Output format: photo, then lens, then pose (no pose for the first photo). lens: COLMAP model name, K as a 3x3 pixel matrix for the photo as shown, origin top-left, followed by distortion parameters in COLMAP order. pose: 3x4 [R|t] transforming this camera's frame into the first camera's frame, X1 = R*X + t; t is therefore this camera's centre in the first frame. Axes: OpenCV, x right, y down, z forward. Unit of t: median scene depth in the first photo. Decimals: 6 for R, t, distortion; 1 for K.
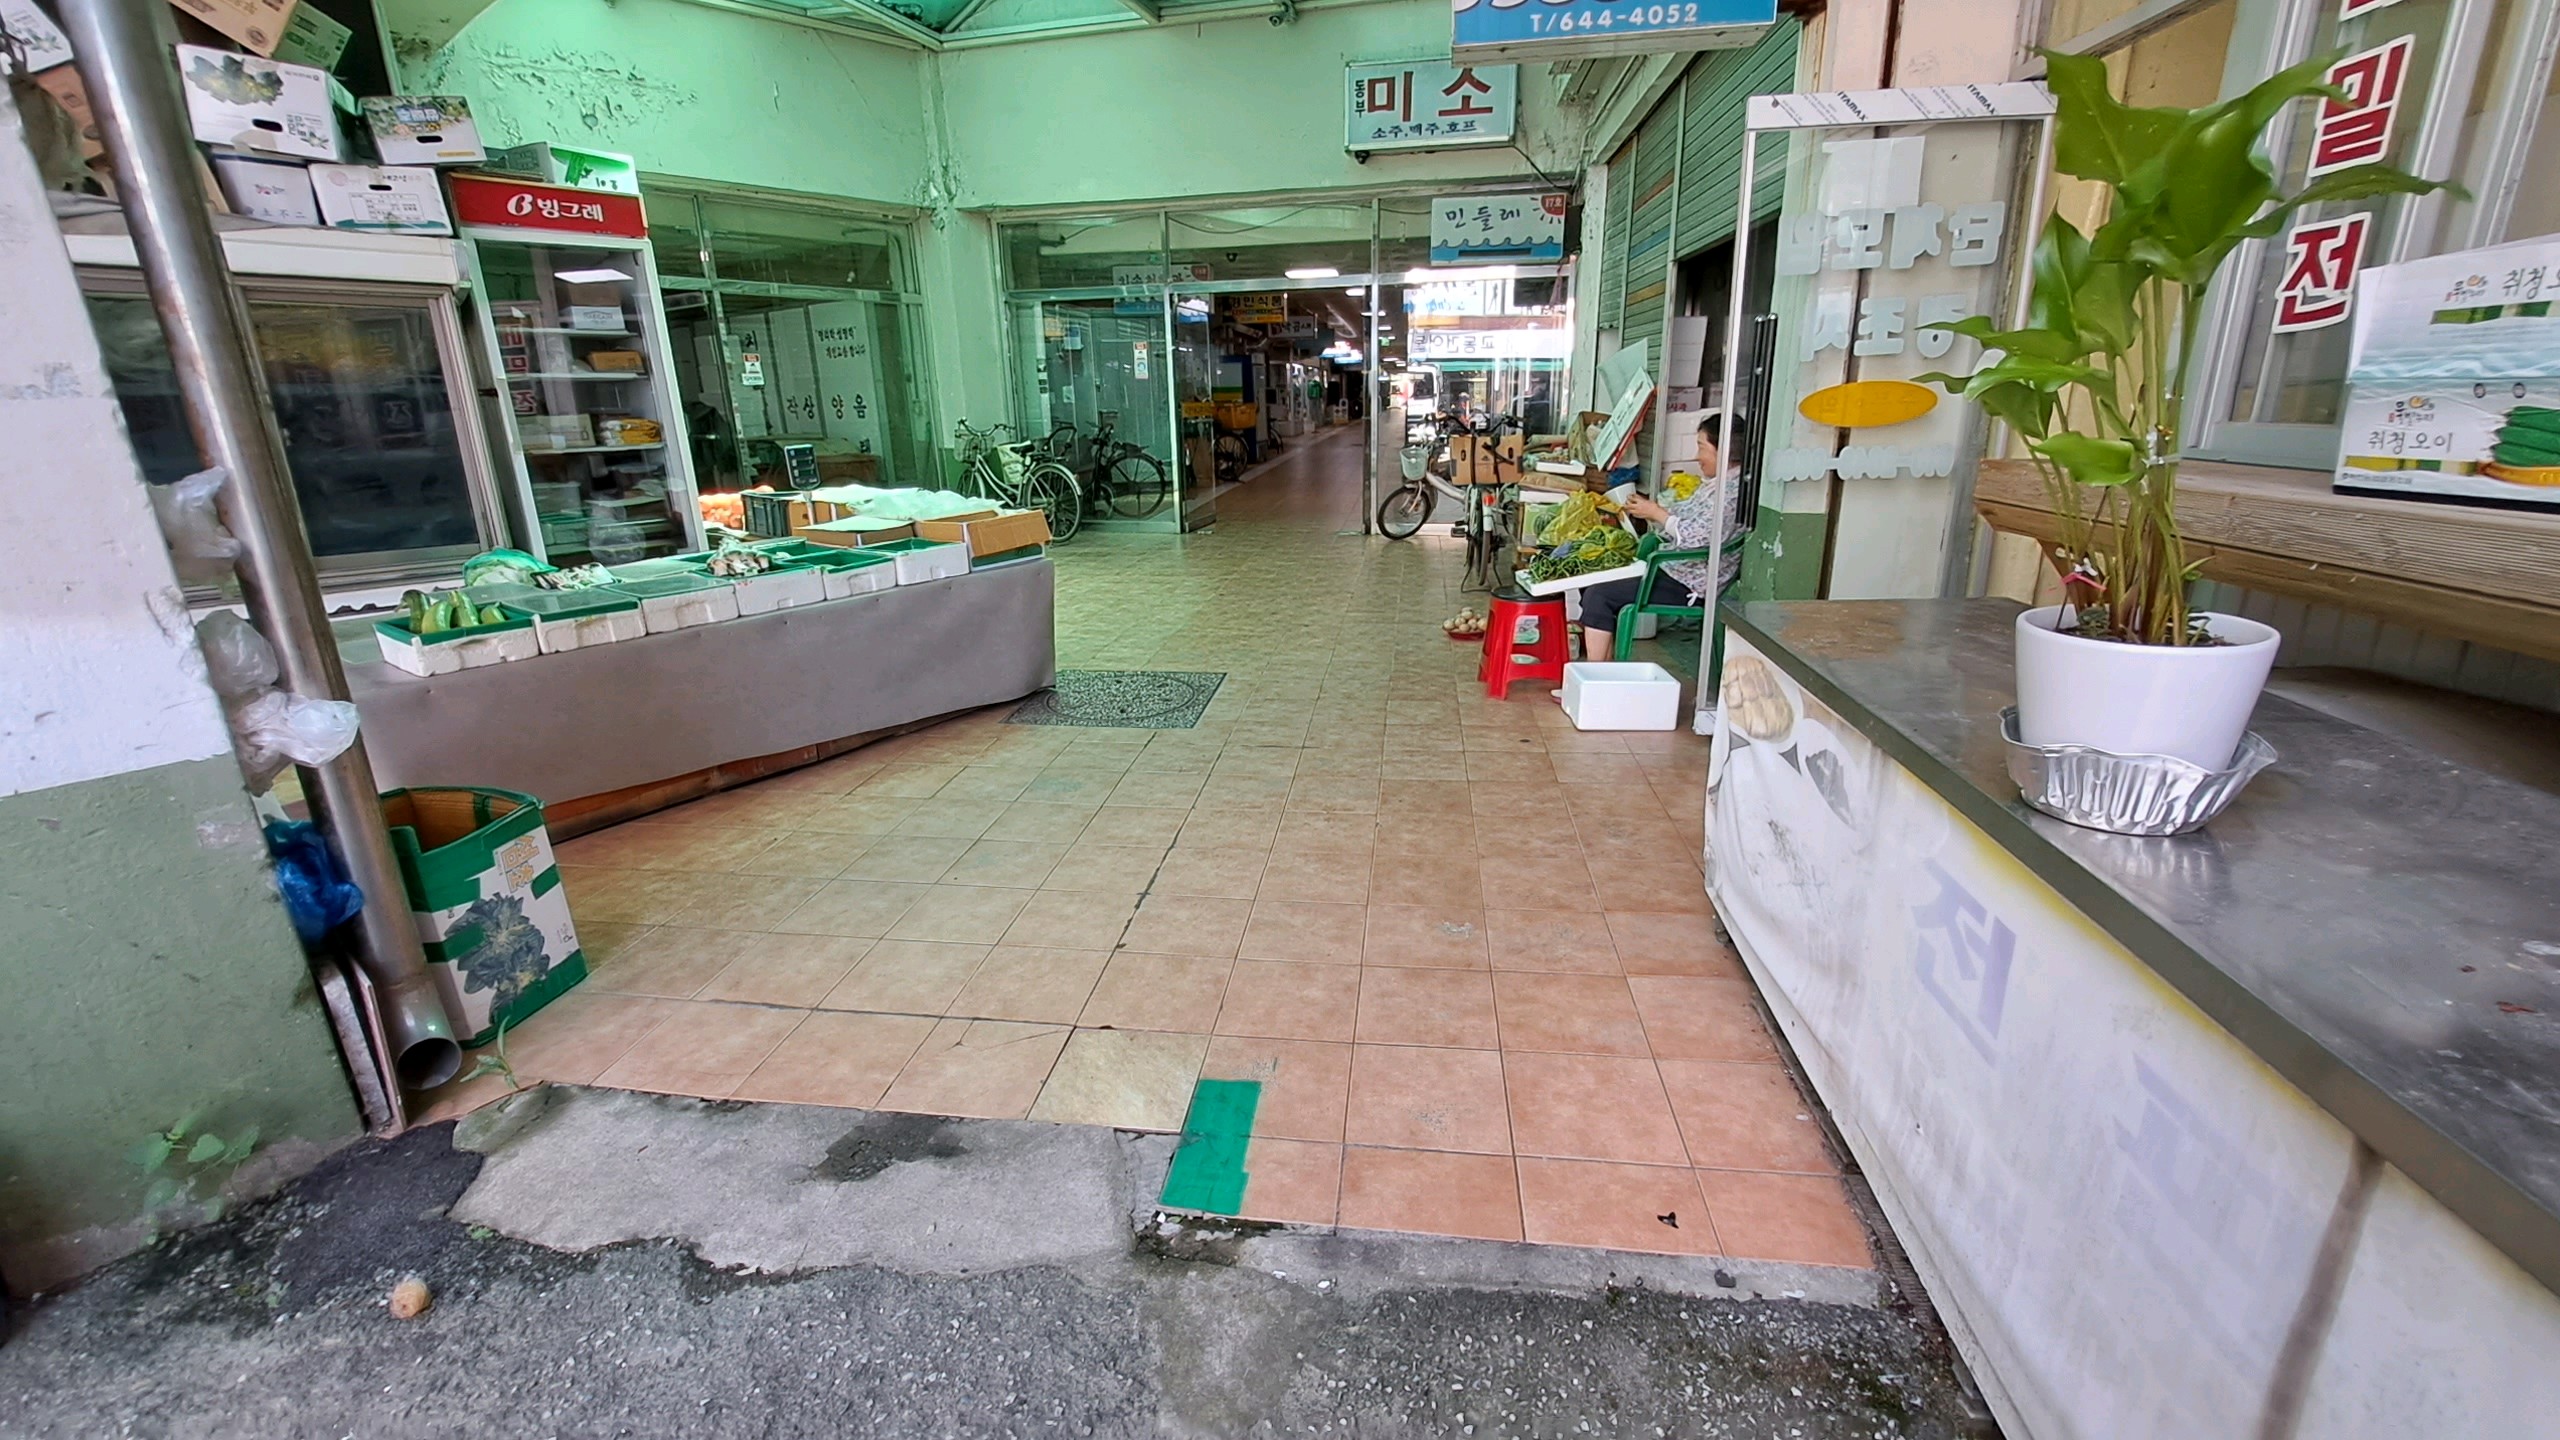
lens RADIAL K [[1046.1, 0, 1272.4], [0, 1046.1, 710.8], [0, 0, 1]] dist [0.000597, -0.002764]
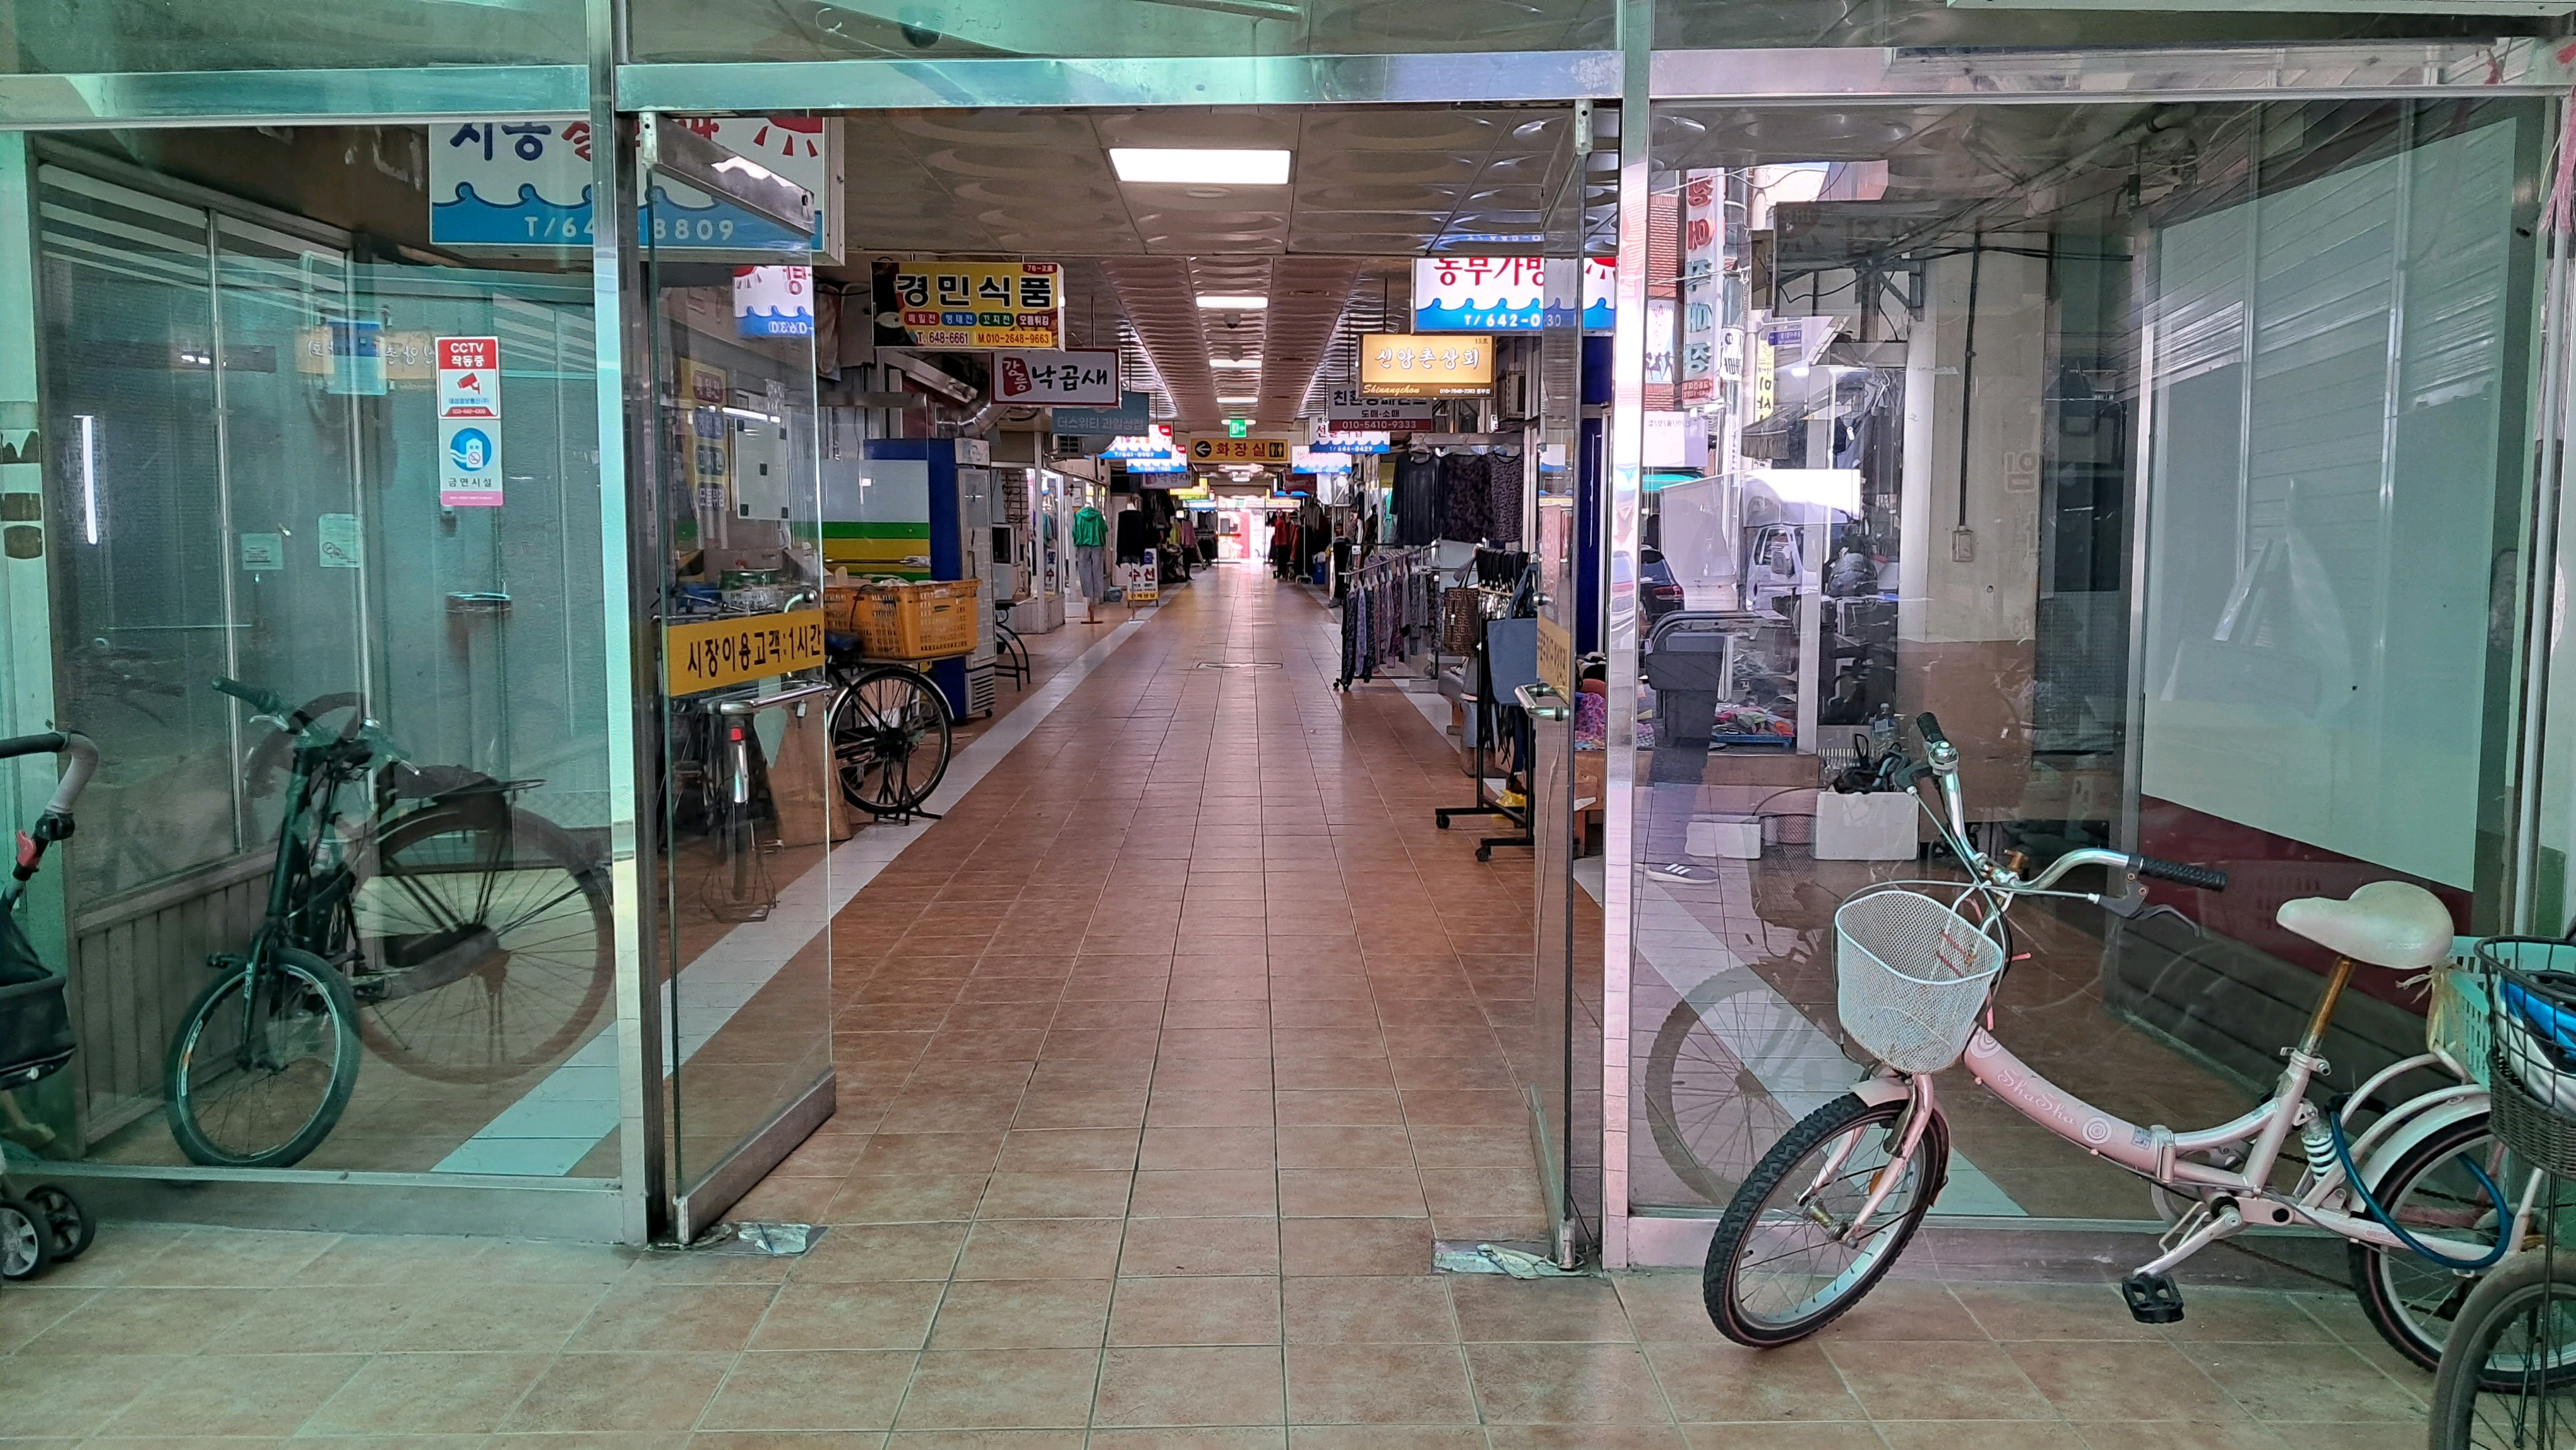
lens RADIAL K [[2039.0, 0, 1286.6], [0, 2039.0, 722.6], [0, 0, 1]] dist [0.047668, -0.023389]
pose [[0.988114, 0.004200, 0.153666, -0.014606], [0.026347, 0.980208, -0.196209, -0.104840], [-0.151449, 0.197925, 0.968447, 0.322617]]
